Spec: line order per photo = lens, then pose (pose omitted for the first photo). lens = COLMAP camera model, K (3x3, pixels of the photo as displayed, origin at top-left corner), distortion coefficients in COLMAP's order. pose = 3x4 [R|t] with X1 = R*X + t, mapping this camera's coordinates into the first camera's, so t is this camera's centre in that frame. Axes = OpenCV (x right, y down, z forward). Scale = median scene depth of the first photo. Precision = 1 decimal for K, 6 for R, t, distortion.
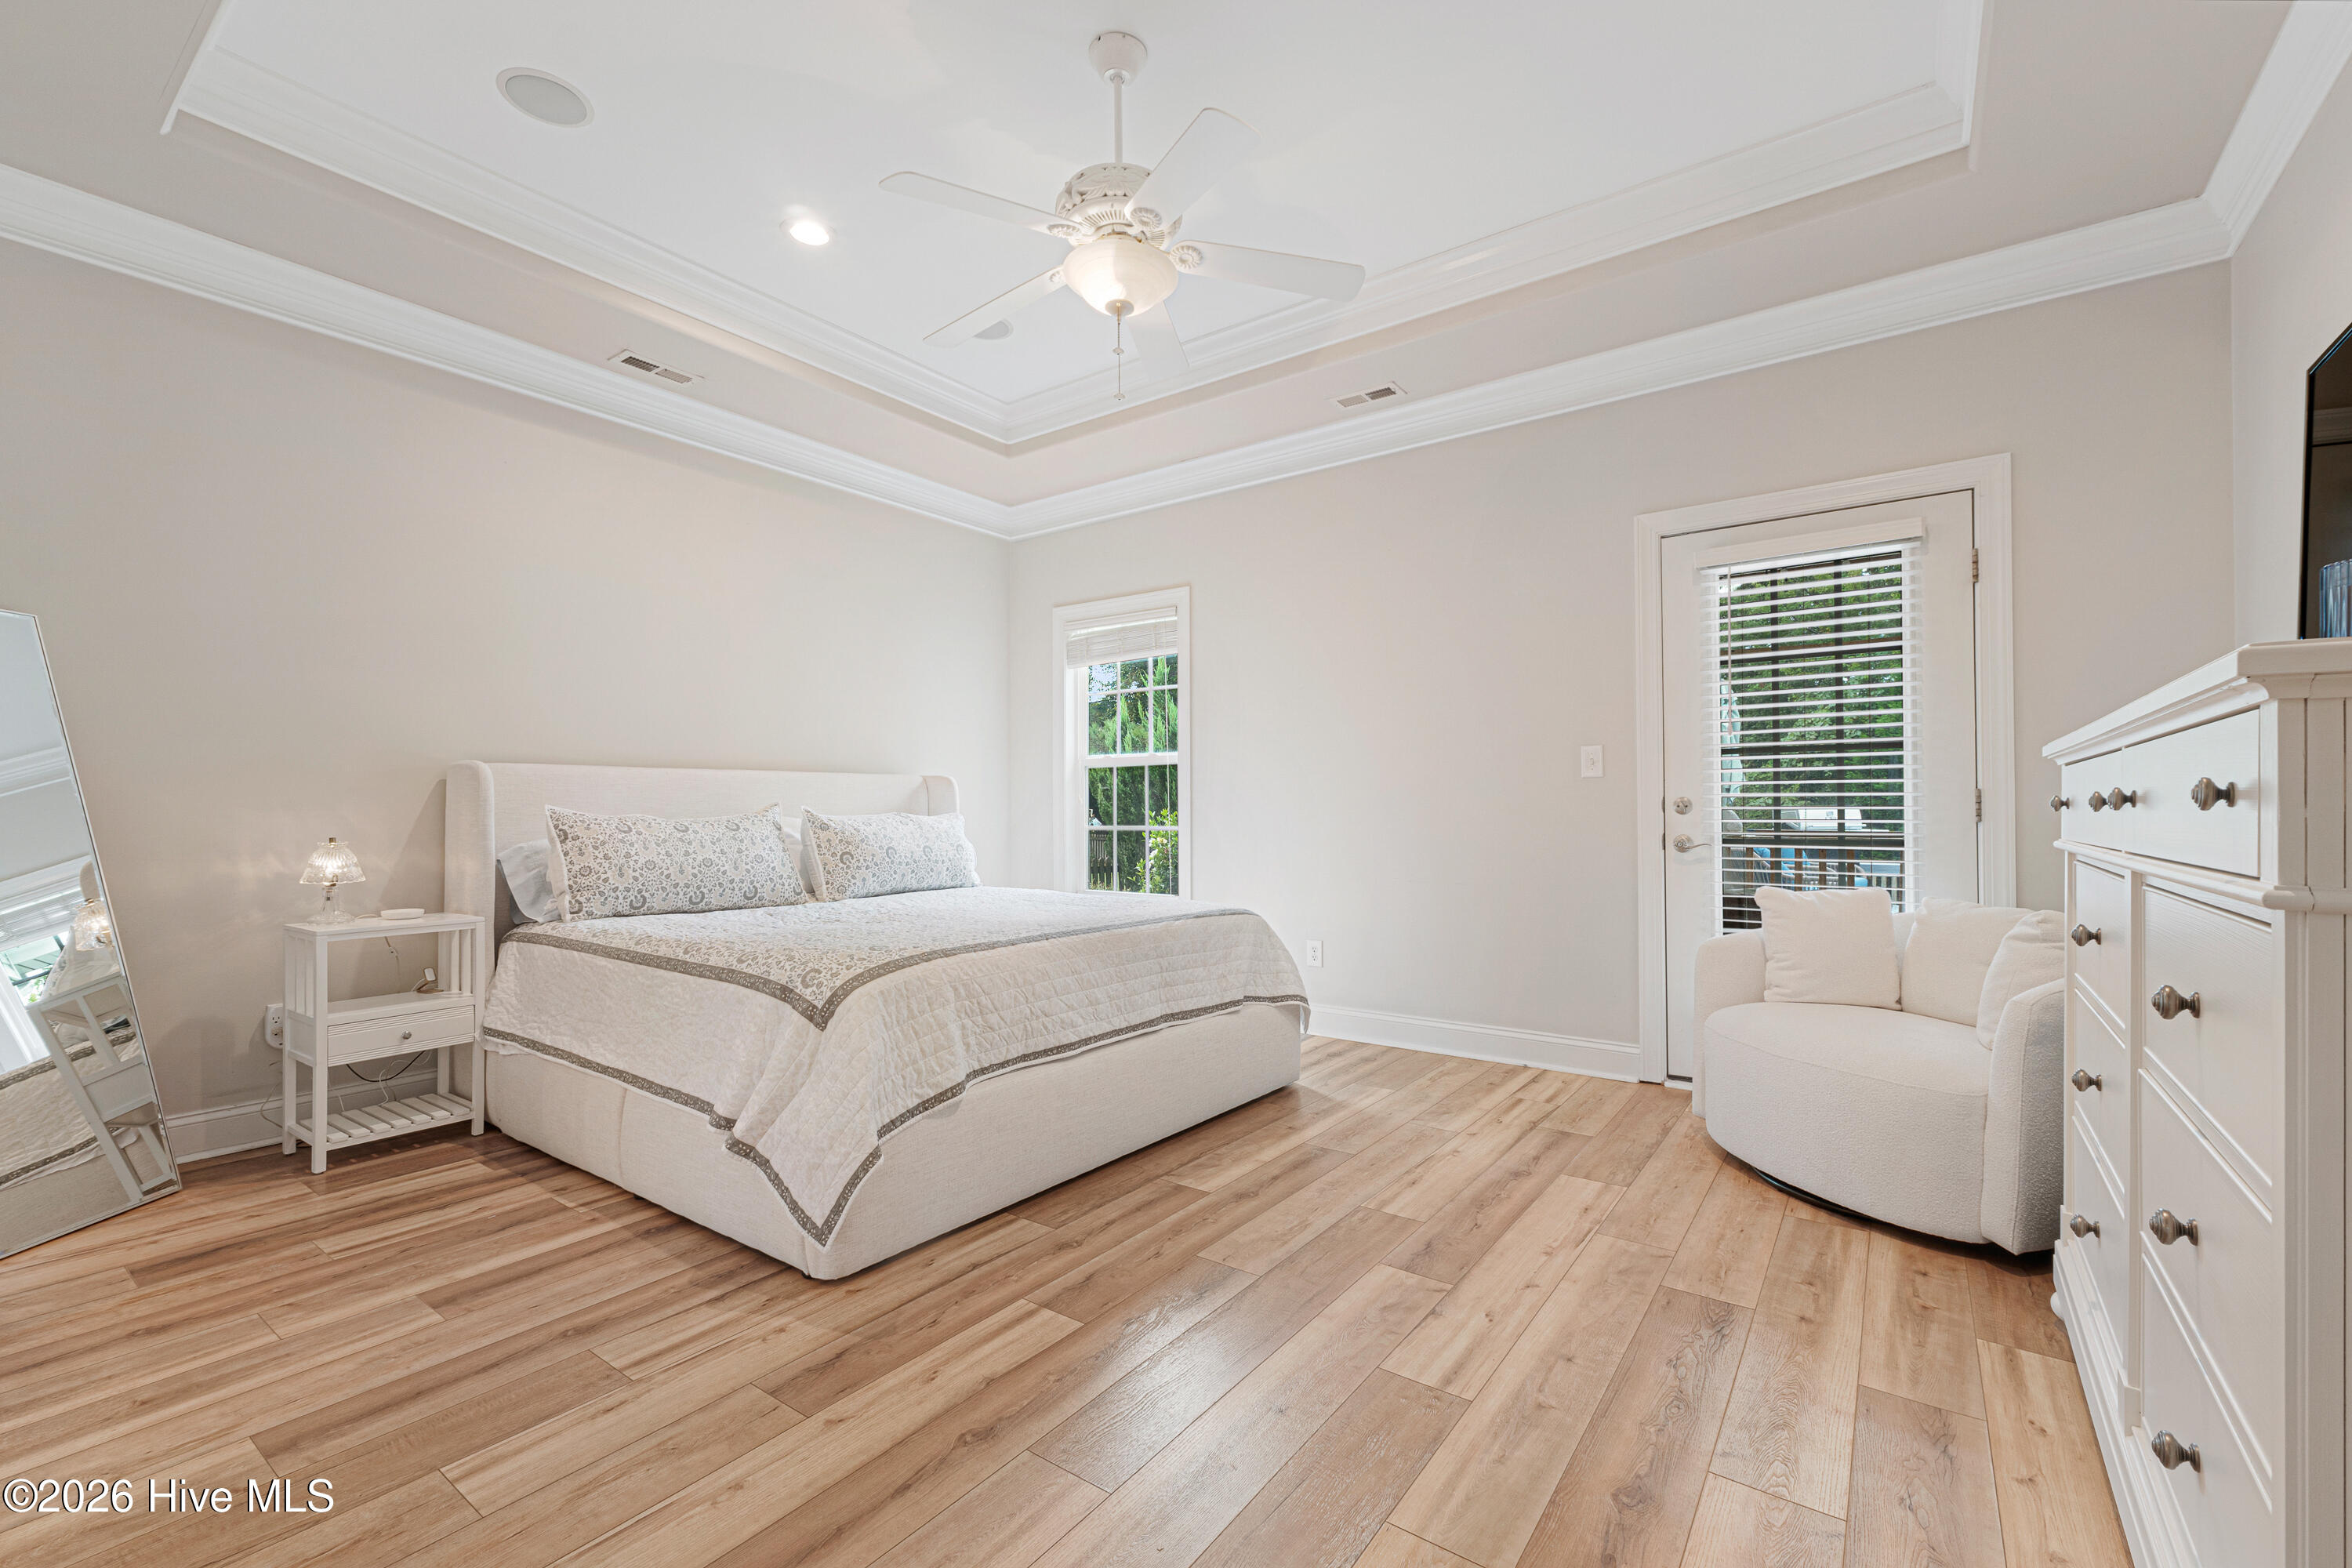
lens RADIAL K [[990.3, 0, 1176.7], [0, 990.3, 794.9], [0, 0, 1]] dist [0.006707, -0.001430]
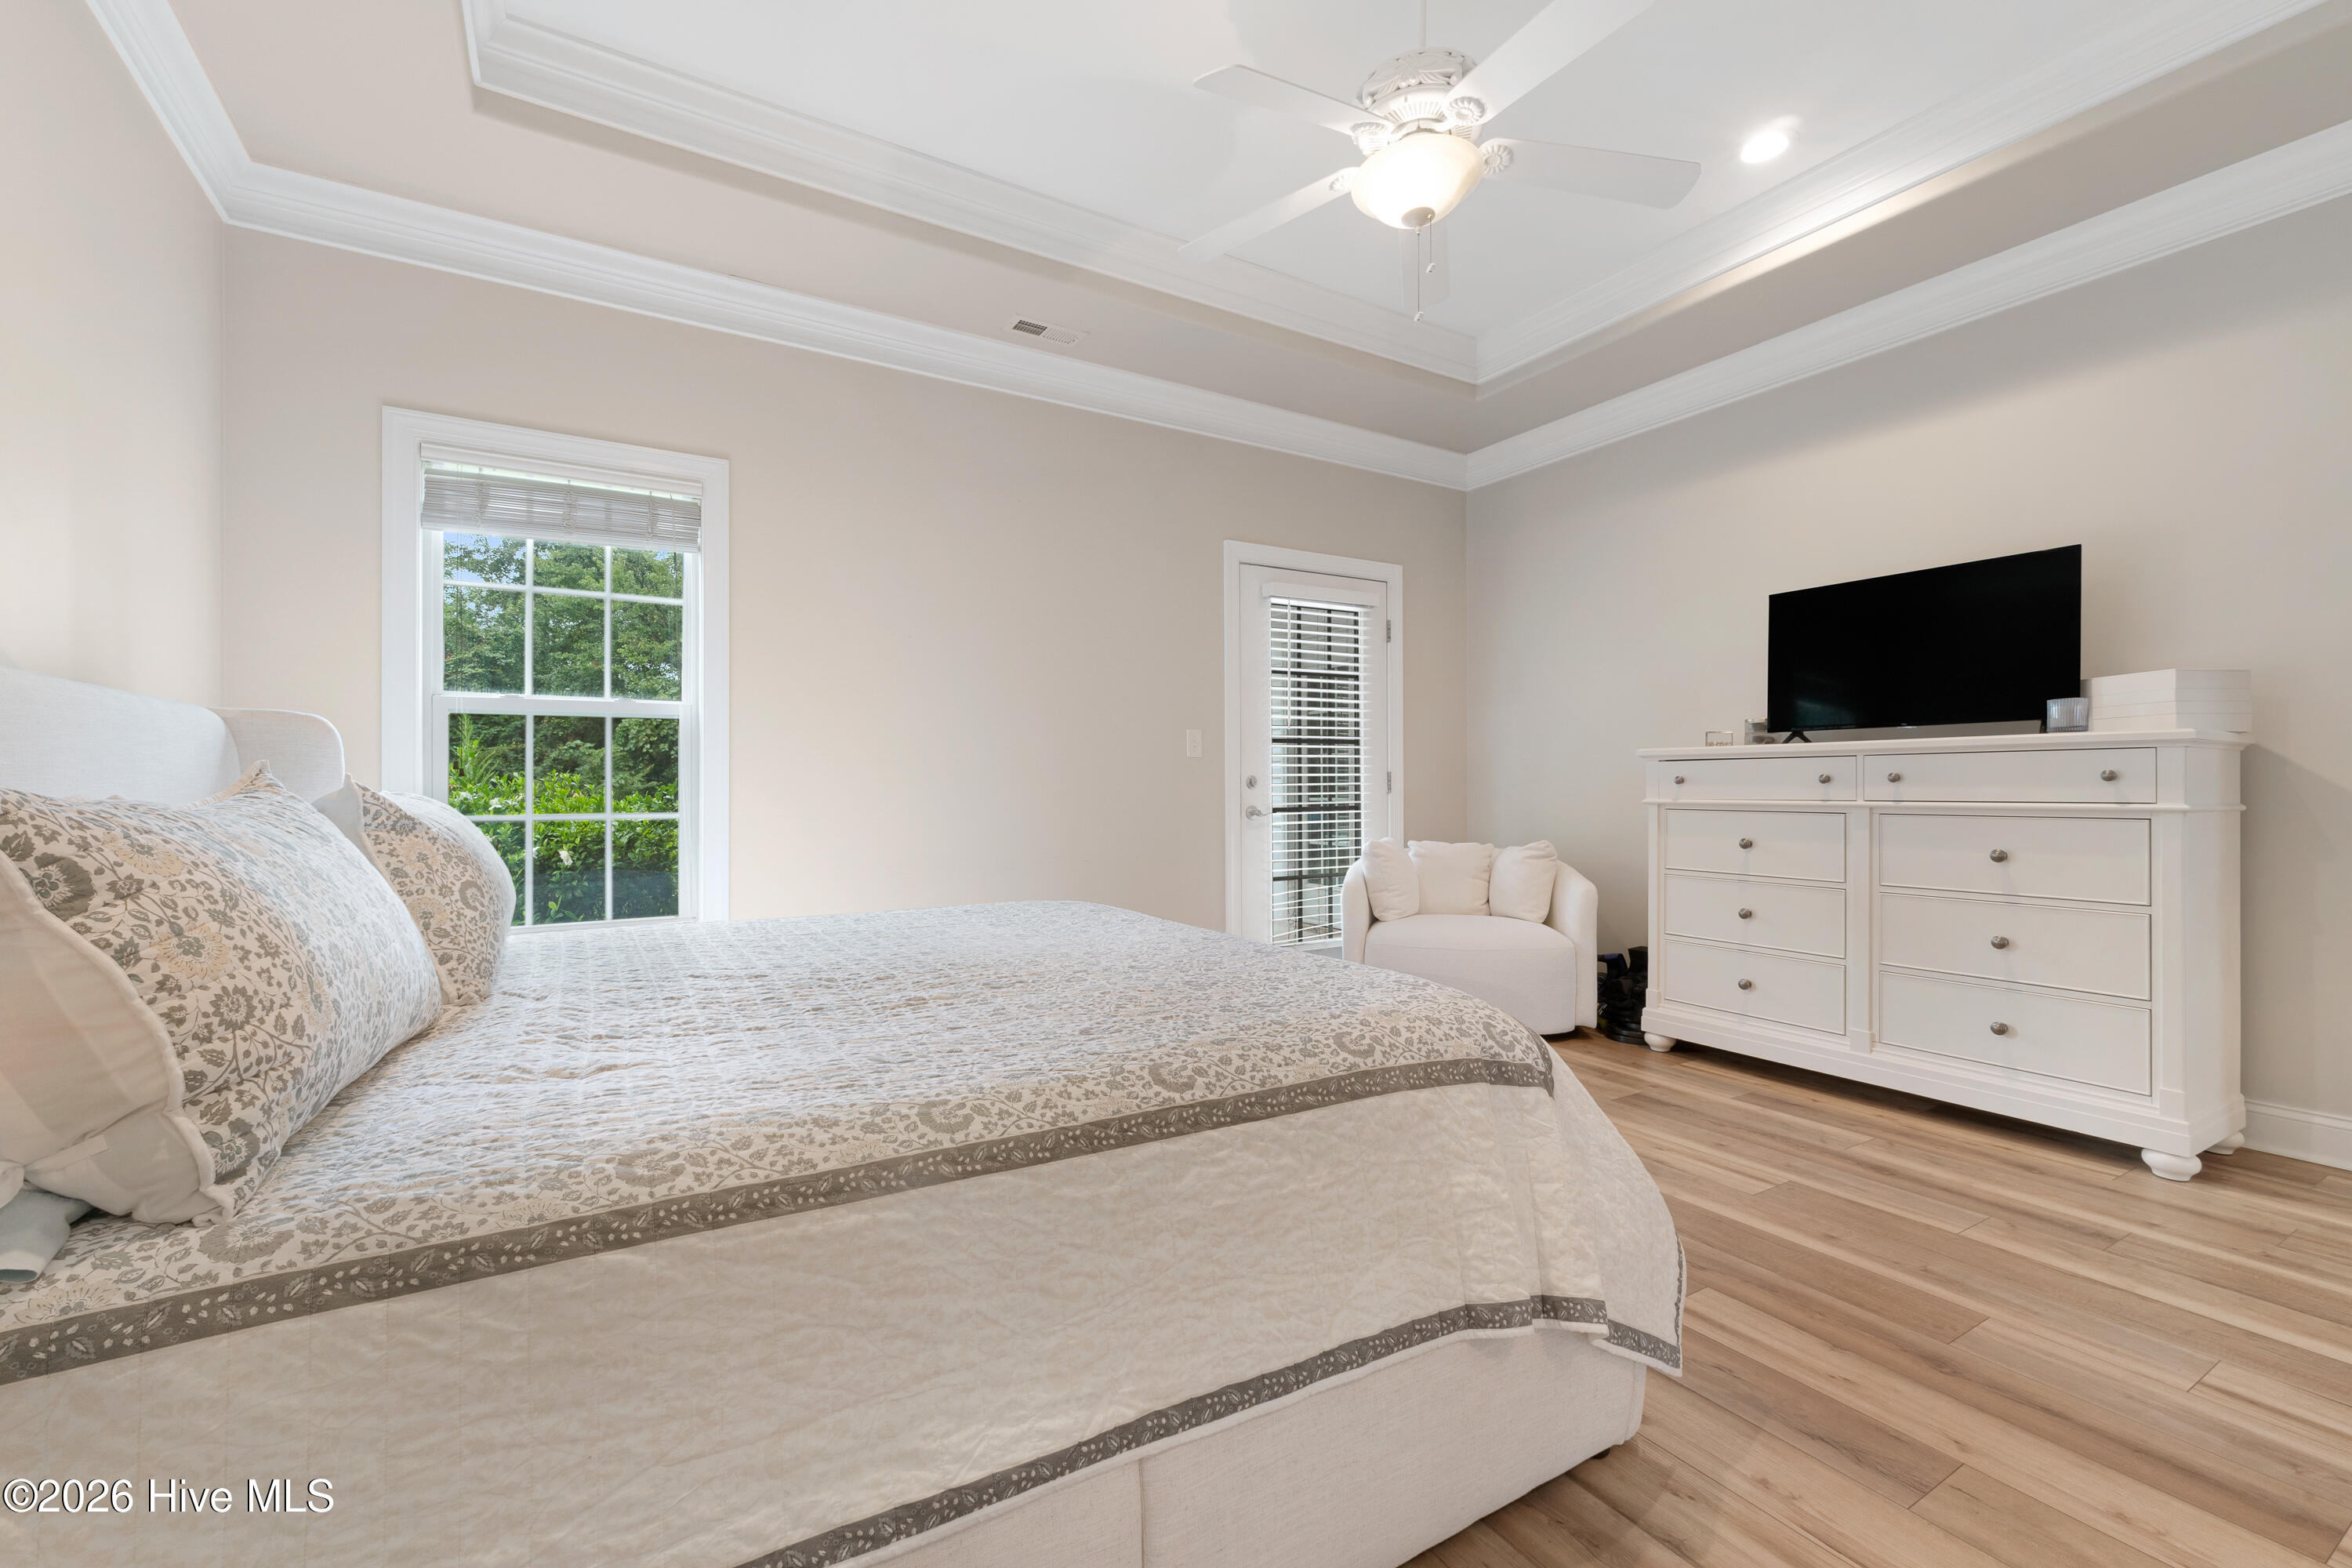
lens RADIAL K [[990.3, 0, 1175.7], [0, 990.3, 789.5], [0, 0, 1]] dist [0.006707, -0.001430]
pose [[0.389778, -0.001796, 0.920907, -0.689419], [-0.007942, 0.999954, 0.005312, 0.013939], [-0.920875, -0.009384, 0.389746, 0.618751]]
